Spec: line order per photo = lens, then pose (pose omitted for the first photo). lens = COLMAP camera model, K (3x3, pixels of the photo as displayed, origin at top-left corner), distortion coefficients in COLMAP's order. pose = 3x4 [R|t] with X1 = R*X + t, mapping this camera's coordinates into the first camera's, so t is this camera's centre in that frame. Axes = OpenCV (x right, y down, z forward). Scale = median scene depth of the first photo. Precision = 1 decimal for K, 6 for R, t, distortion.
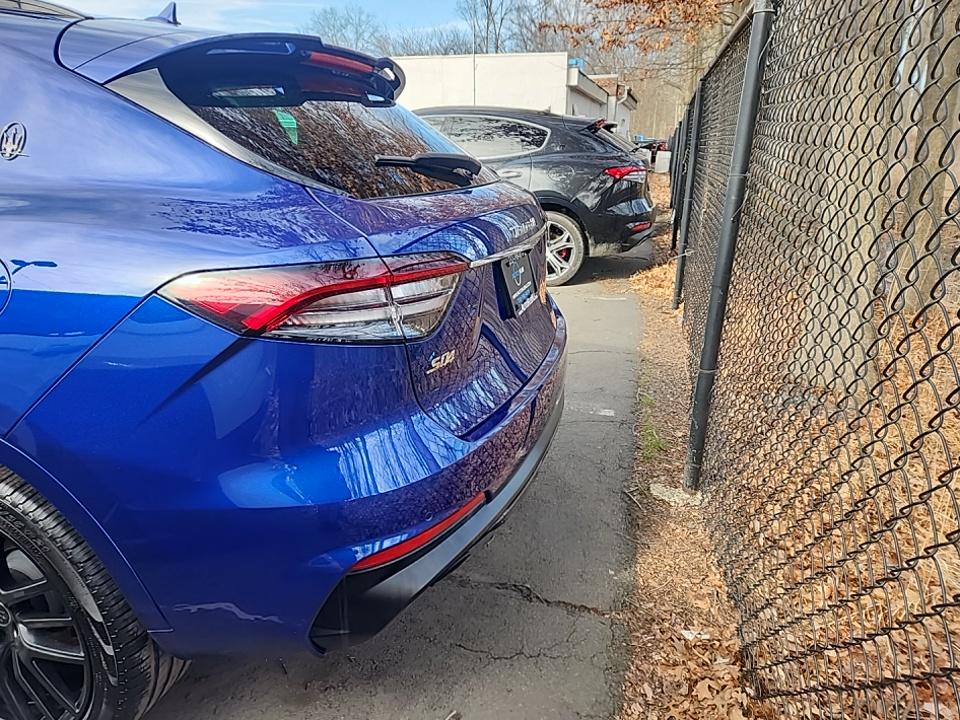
lens RADIAL K [[619.8, 0, 483.9], [0, 619.8, 359.7], [0, 0, 1]] dist [0.071788, -0.059838]
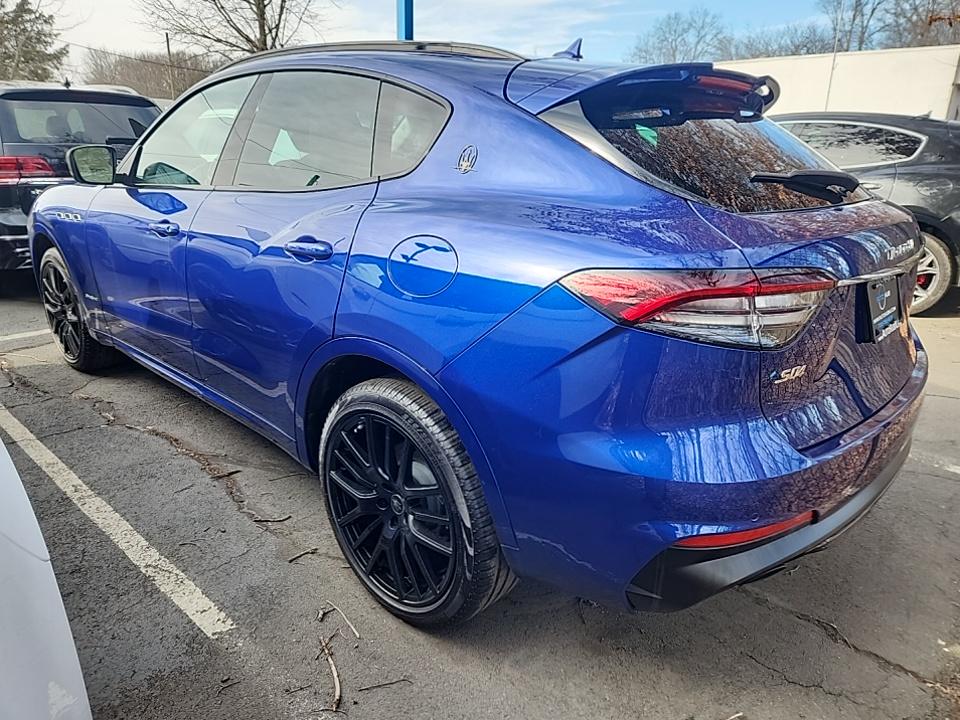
lens RADIAL K [[619.8, 0, 483.9], [0, 619.8, 359.7], [0, 0, 1]] dist [0.071788, -0.059838]
pose [[0.891318, 0.154128, -0.426377, -0.065717], [-0.157046, 0.987178, 0.028550, 0.024029], [0.425311, 0.041513, 0.904095, -0.127632]]
